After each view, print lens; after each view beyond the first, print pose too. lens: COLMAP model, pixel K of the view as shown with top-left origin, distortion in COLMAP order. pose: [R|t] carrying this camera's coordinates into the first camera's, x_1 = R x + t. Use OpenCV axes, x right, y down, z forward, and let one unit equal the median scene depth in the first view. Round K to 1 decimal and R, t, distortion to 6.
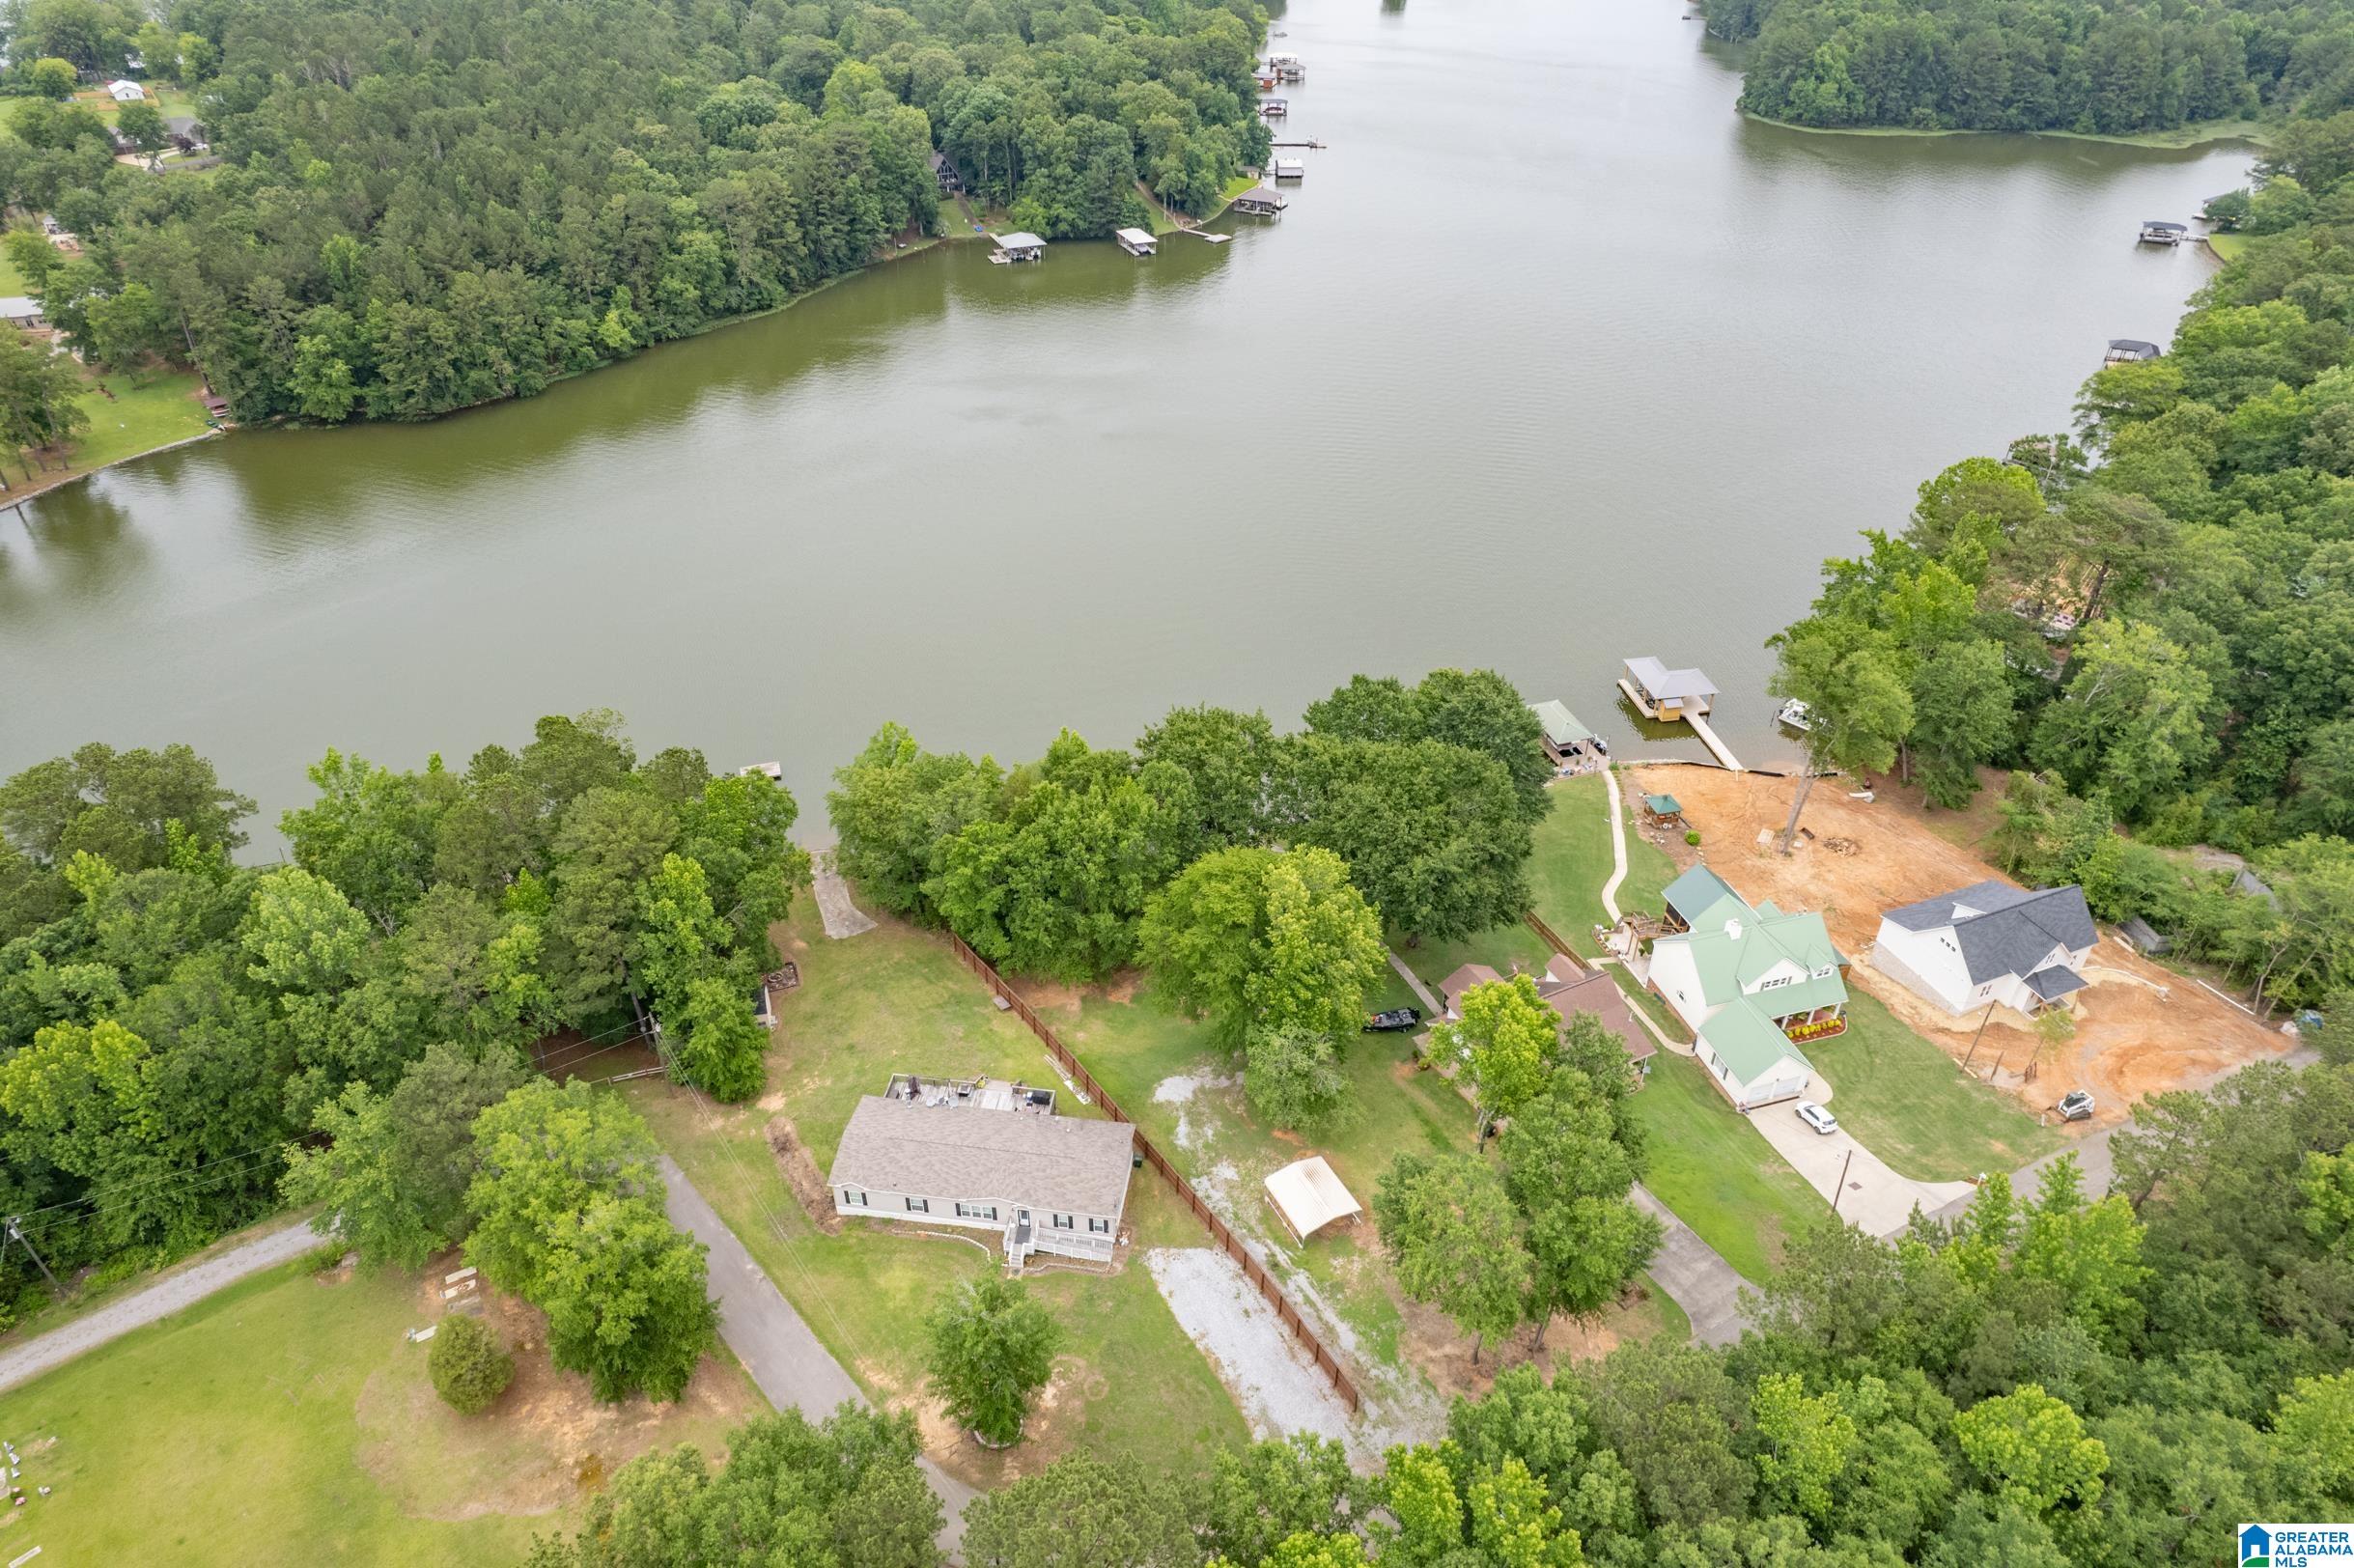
lens RADIAL K [[1500.3, 0, 1185.1], [0, 1500.3, 788.9], [0, 0, 1]] dist [-0.084294, 0.069903]
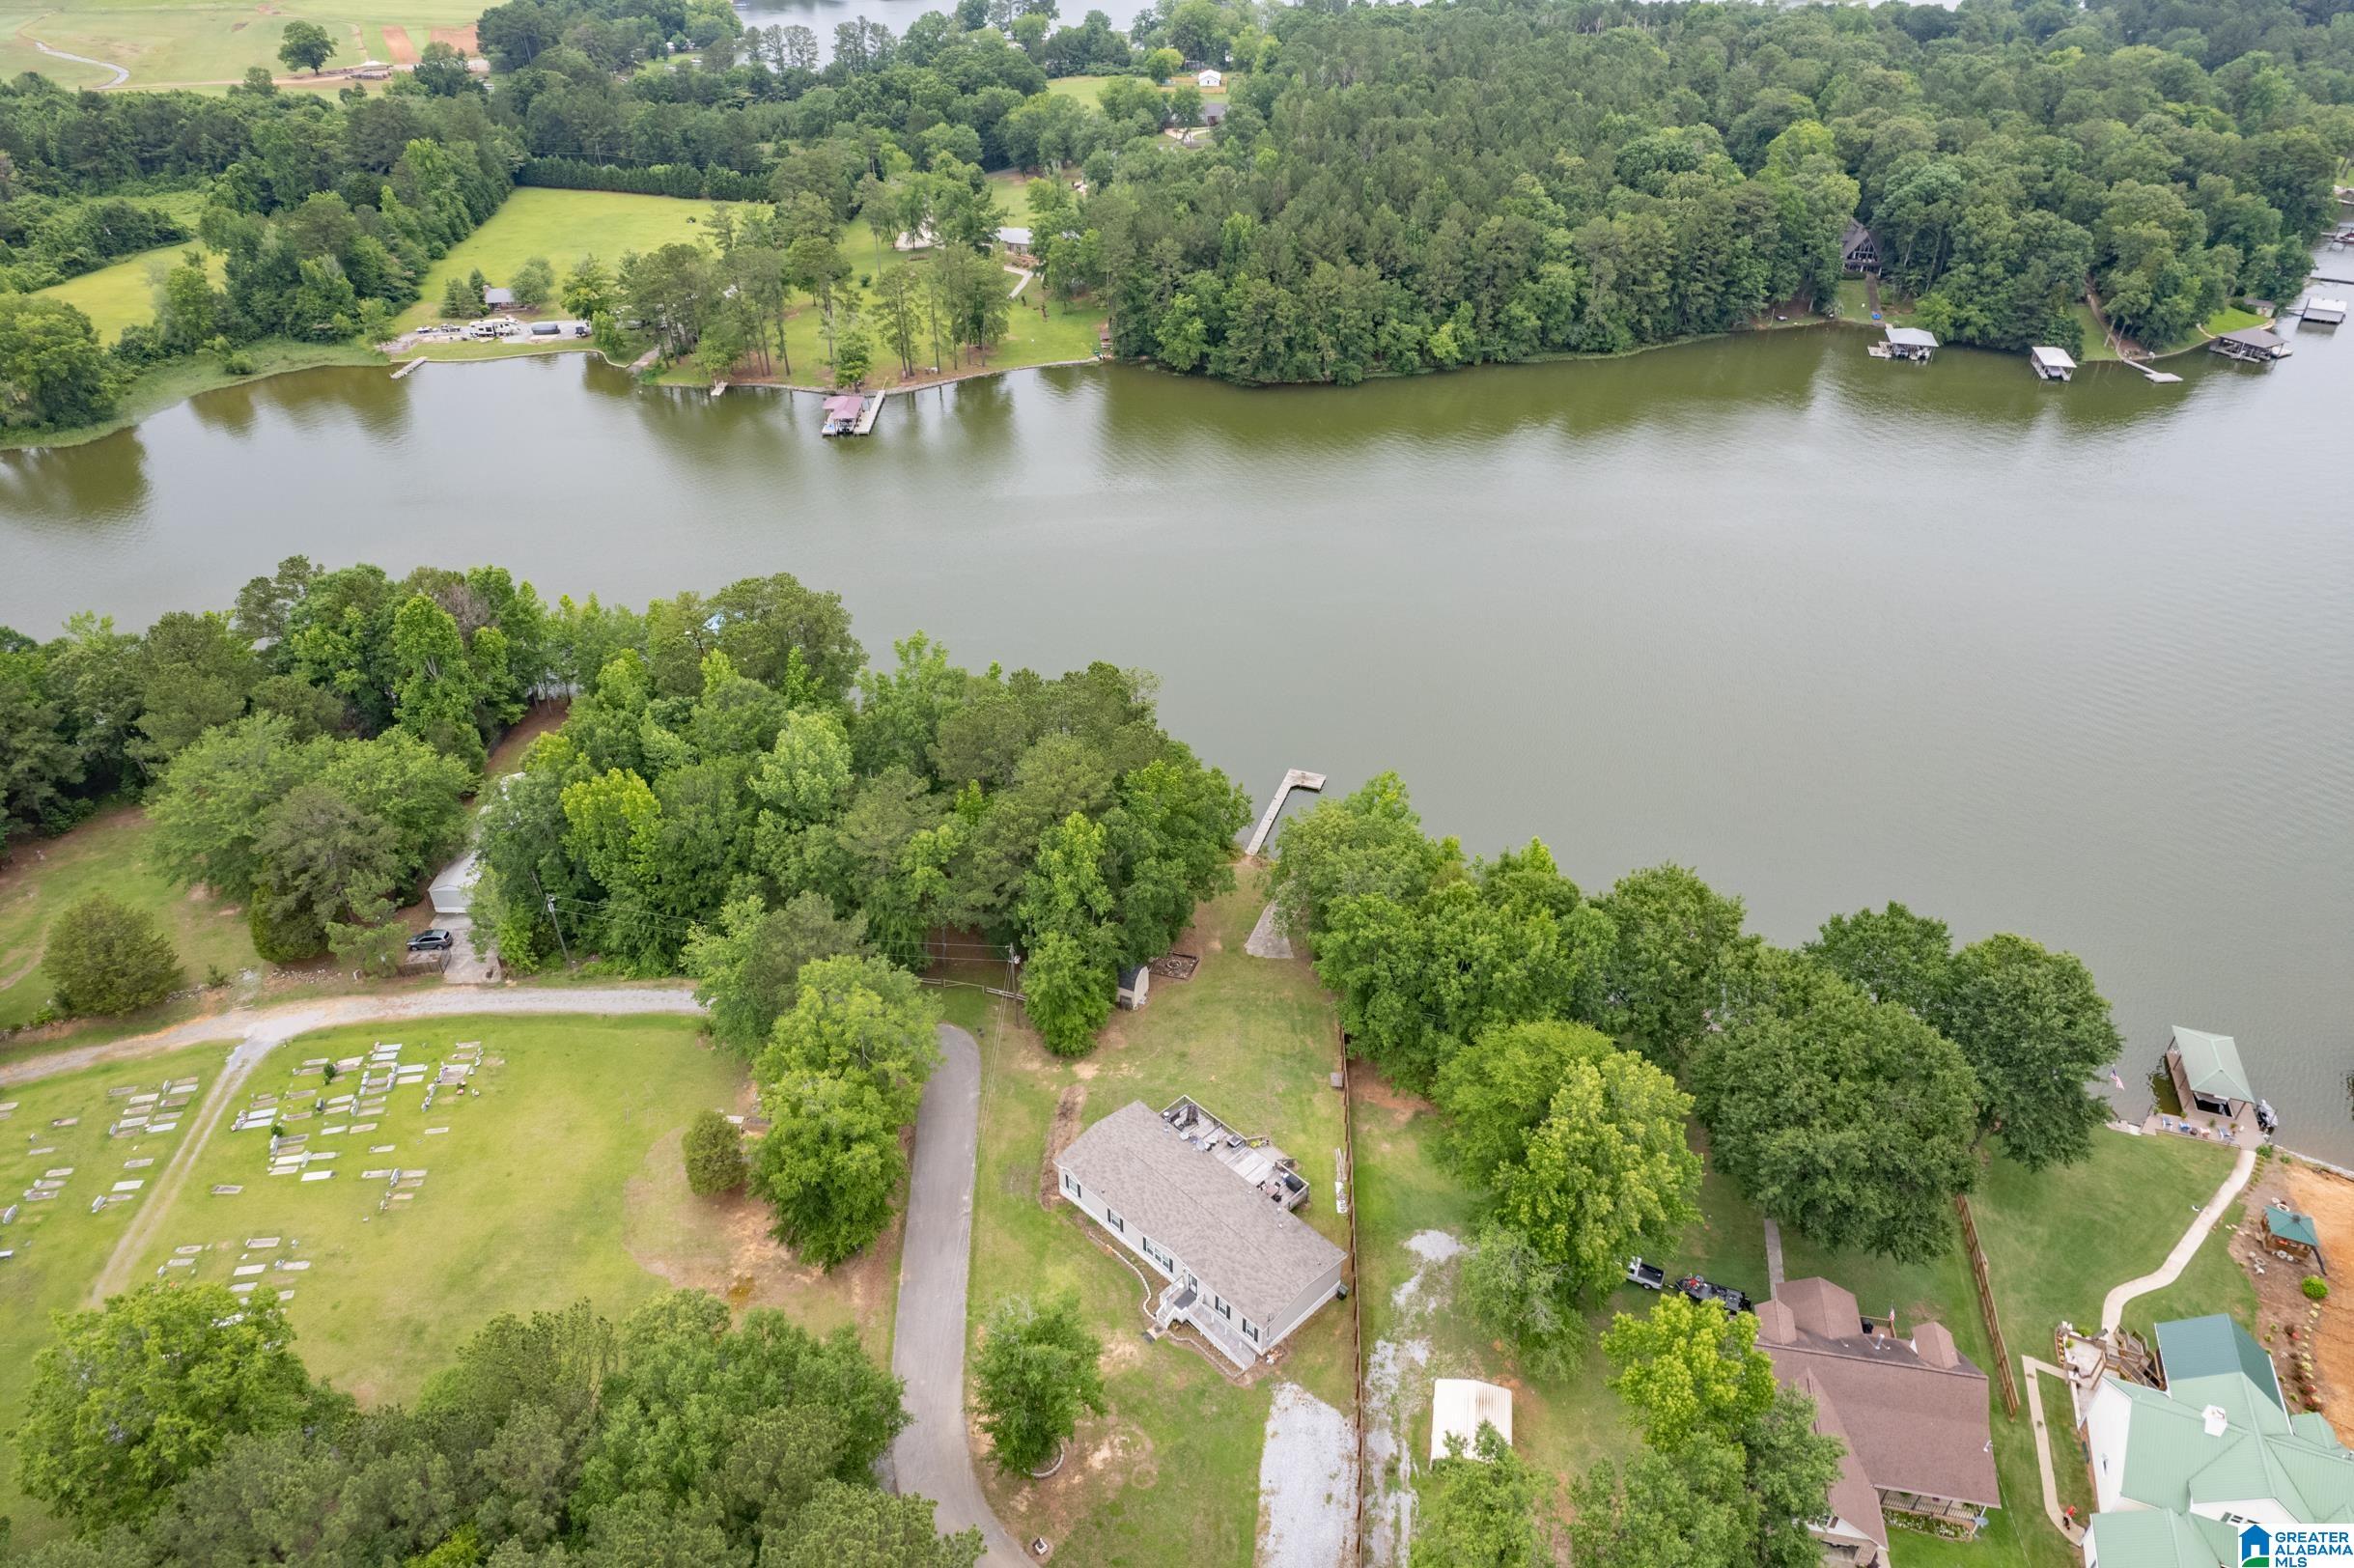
lens RADIAL K [[1500.3, 0, 1185.1], [0, 1500.3, 788.9], [0, 0, 1]] dist [-0.084294, 0.069903]
pose [[0.791690, 0.331753, -0.512999, 0.118354], [-0.343157, 0.936210, 0.075859, -0.036577], [0.505441, 0.115982, 0.855031, 0.056056]]
